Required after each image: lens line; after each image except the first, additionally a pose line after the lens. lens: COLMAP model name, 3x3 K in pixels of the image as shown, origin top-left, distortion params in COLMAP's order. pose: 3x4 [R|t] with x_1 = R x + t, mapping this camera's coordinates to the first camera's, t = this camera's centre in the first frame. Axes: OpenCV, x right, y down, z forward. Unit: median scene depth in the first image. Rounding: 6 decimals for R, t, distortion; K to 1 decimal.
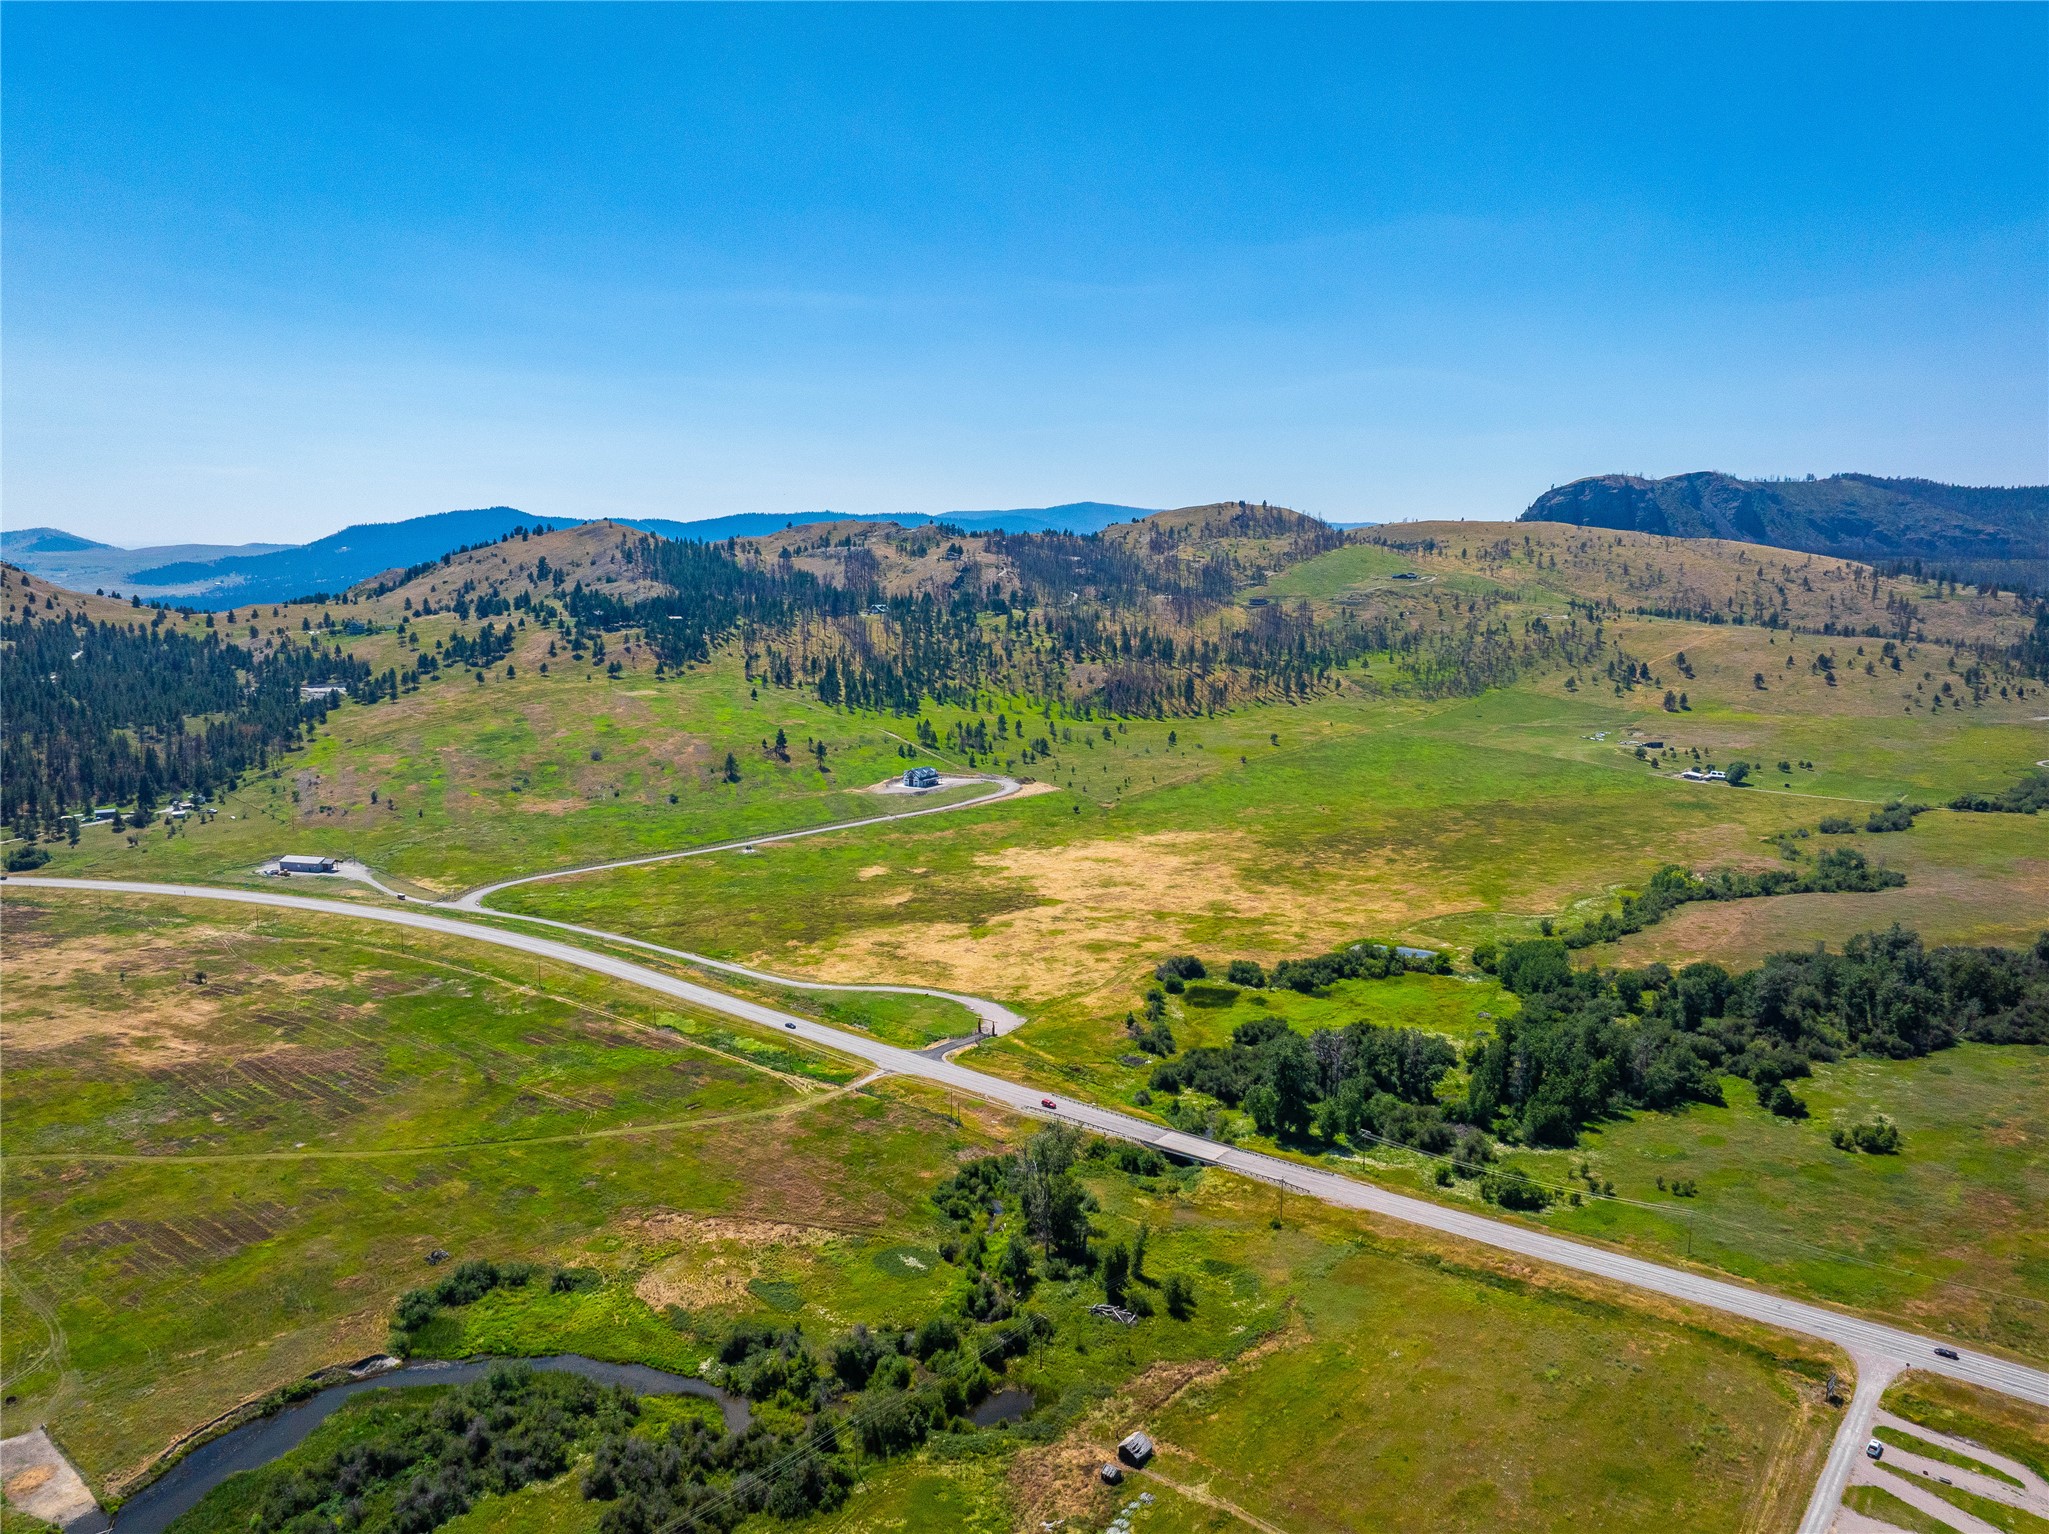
lens RADIAL K [[1441.3, 0, 1027.4], [0, 1441.3, 768.3], [0, 0, 1]] dist [-0.046543, 0.010576]
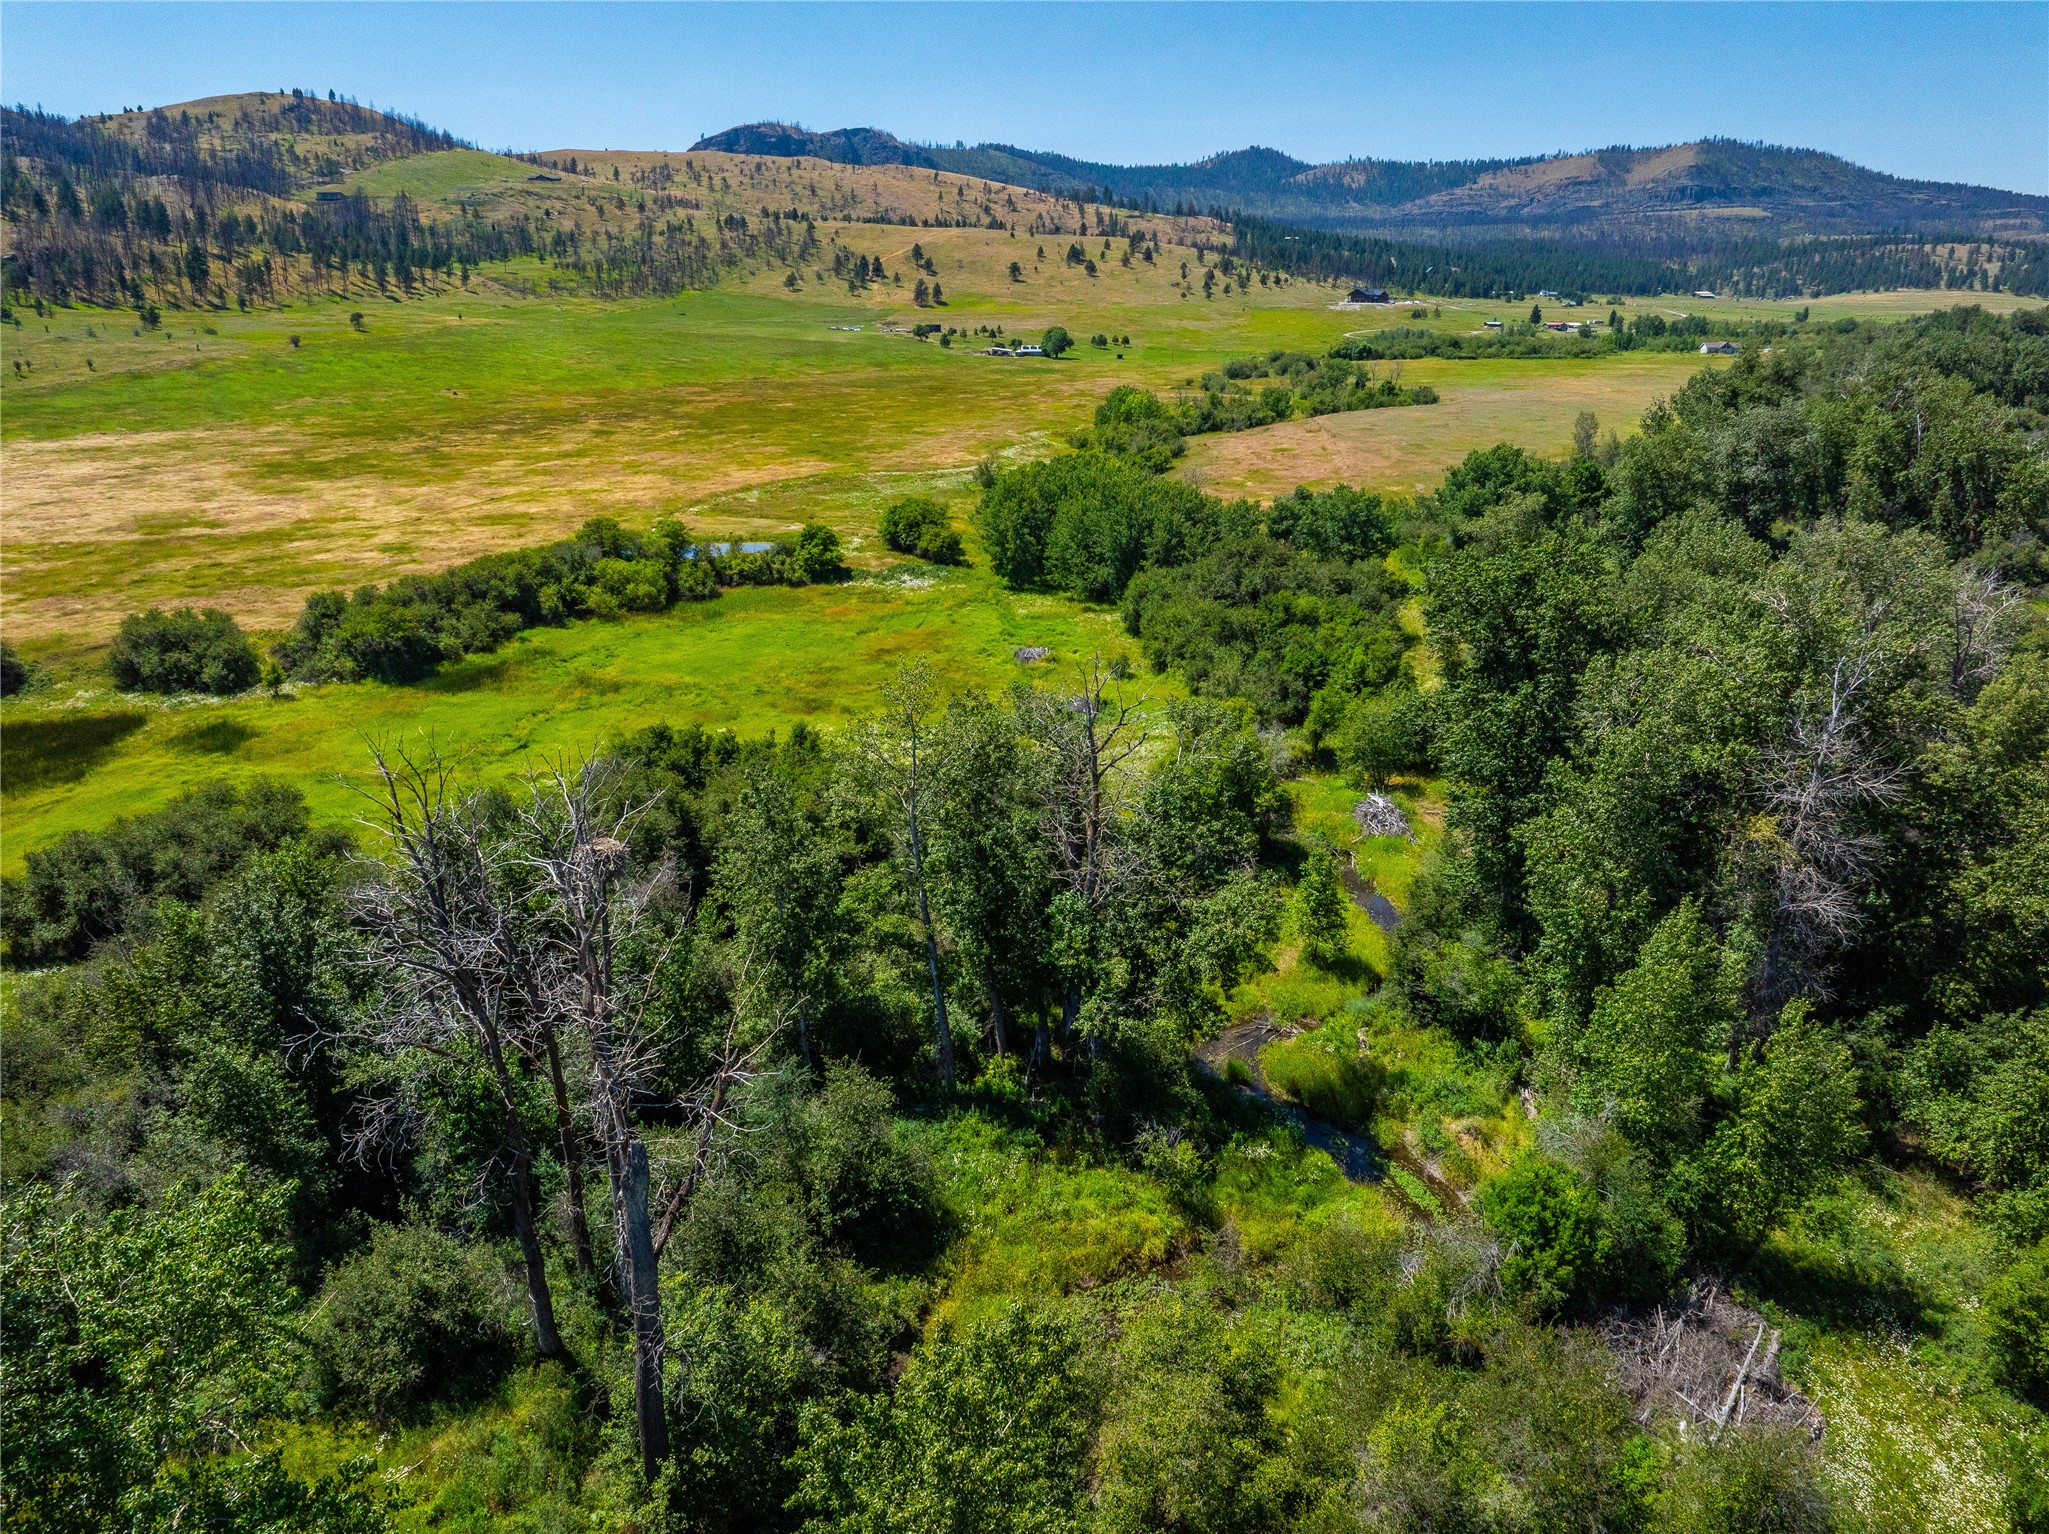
lens RADIAL K [[1441.3, 0, 1017.3], [0, 1441.3, 750.4], [0, 0, 1]] dist [-0.046543, 0.010576]
pose [[0.845214, -0.171711, 0.506091, 0.074831], [0.089167, 0.979014, 0.183252, 0.064159], [-0.526937, -0.109760, 0.842787, 0.350520]]
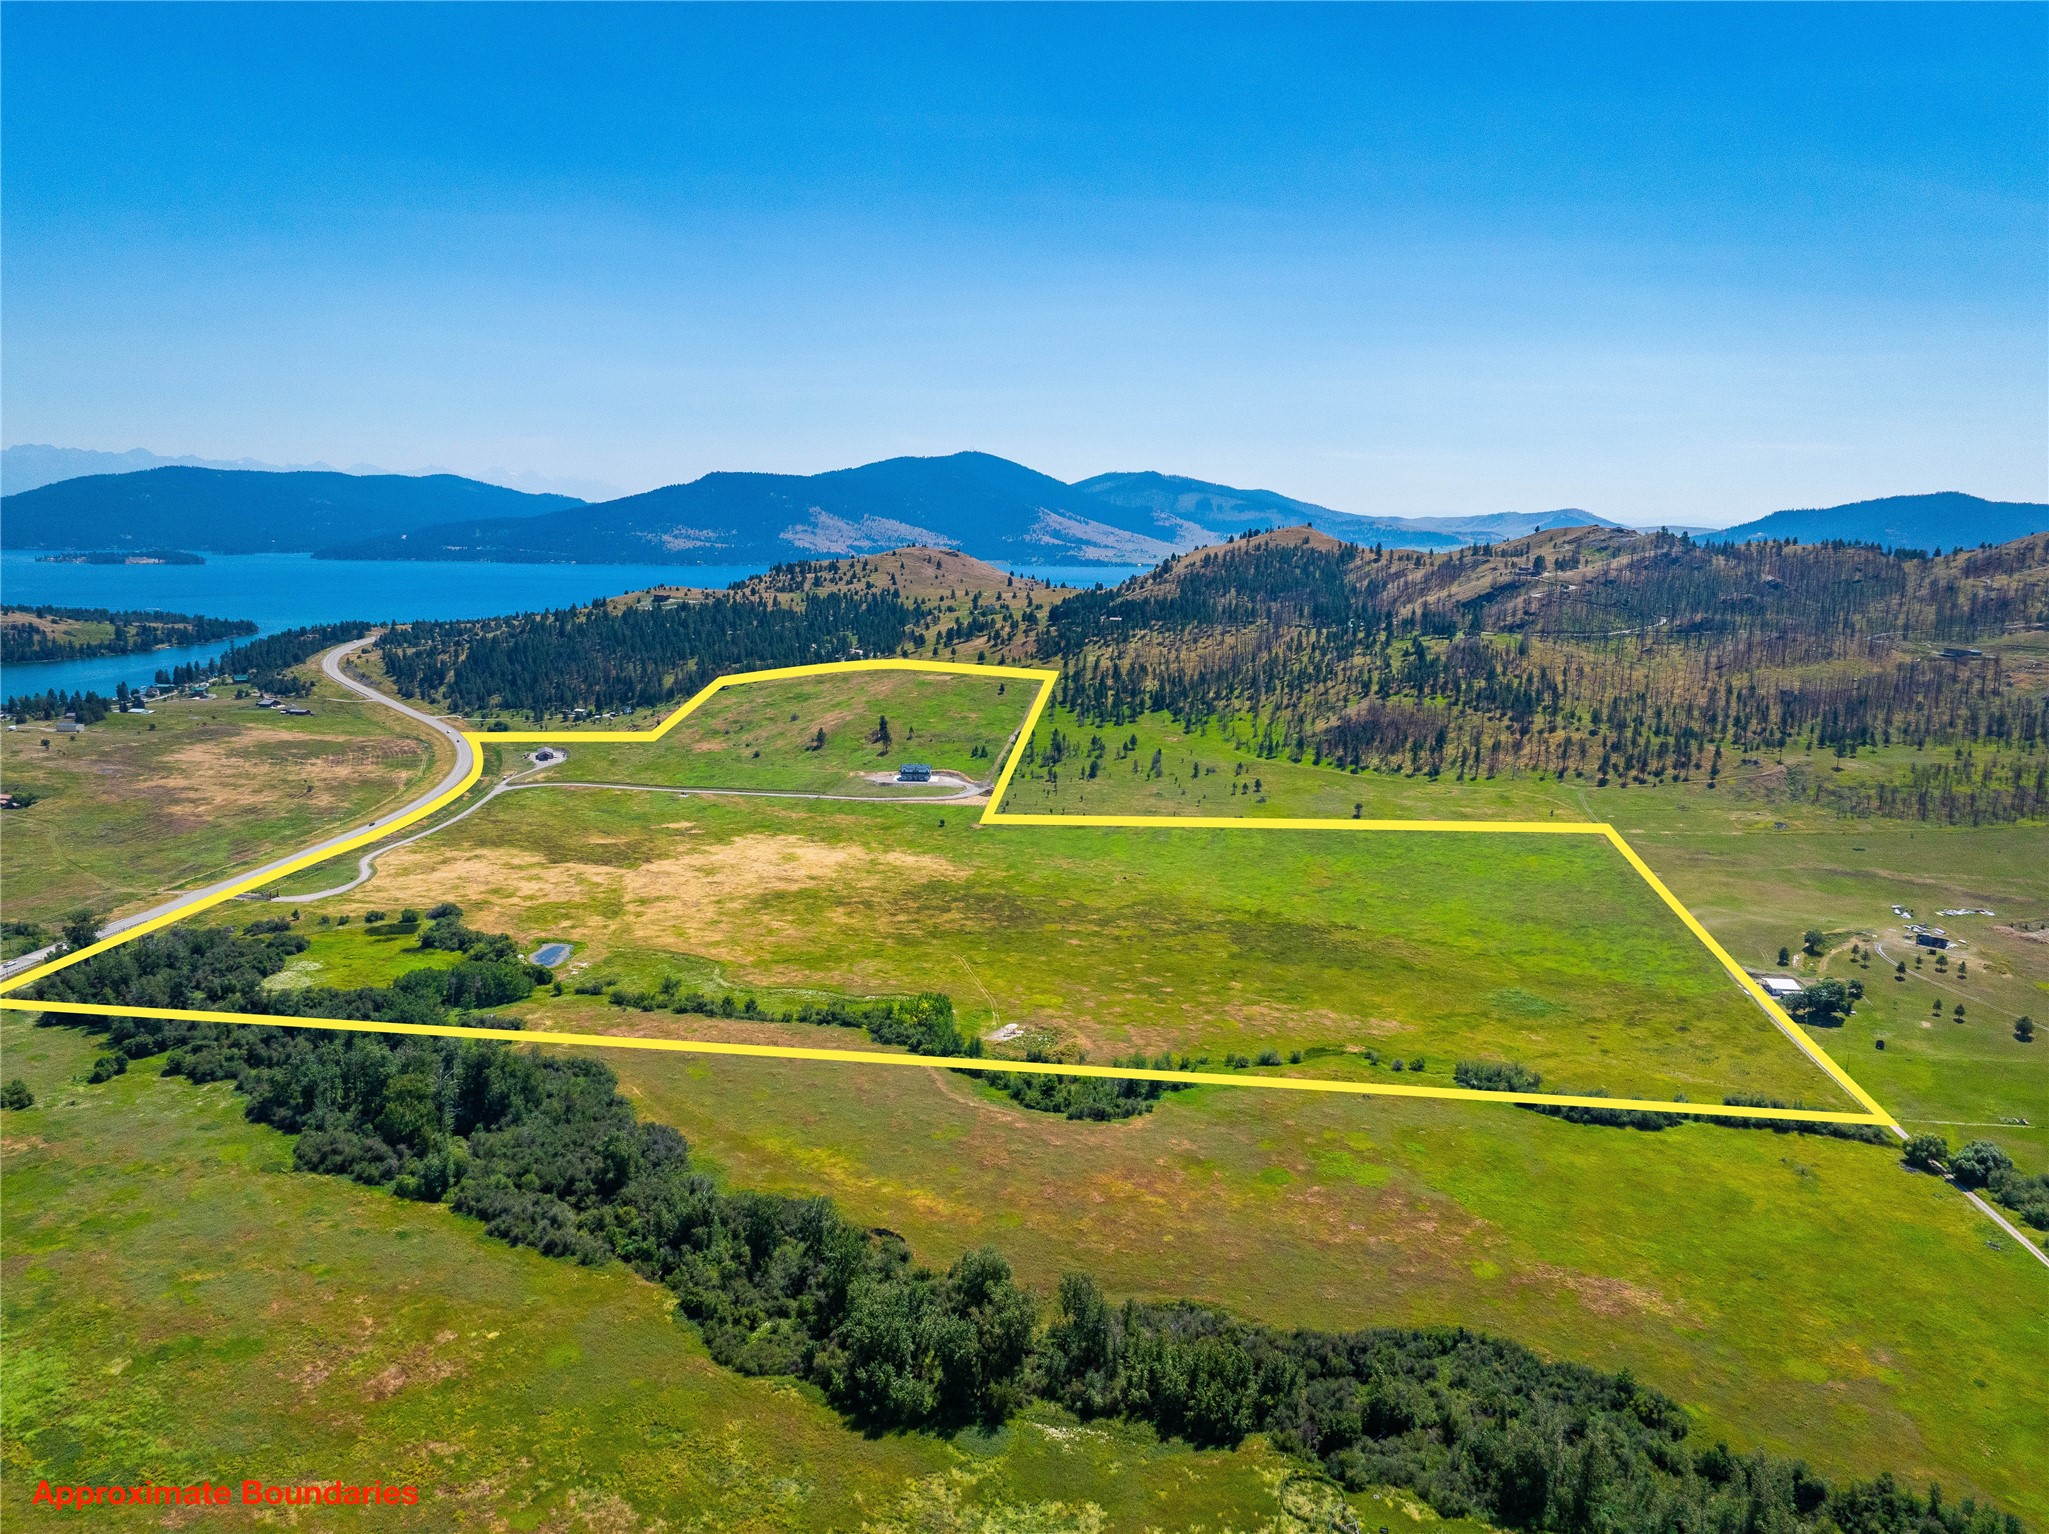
lens RADIAL K [[1441.3, 0, 1028.7], [0, 1441.3, 759.6], [0, 0, 1]] dist [-0.046543, 0.010576]
pose [[0.511562, 0.143651, -0.847154, 0.747513], [-0.136622, 0.986982, 0.084861, -0.090056], [0.848315, 0.072328, 0.524528, 0.397449]]
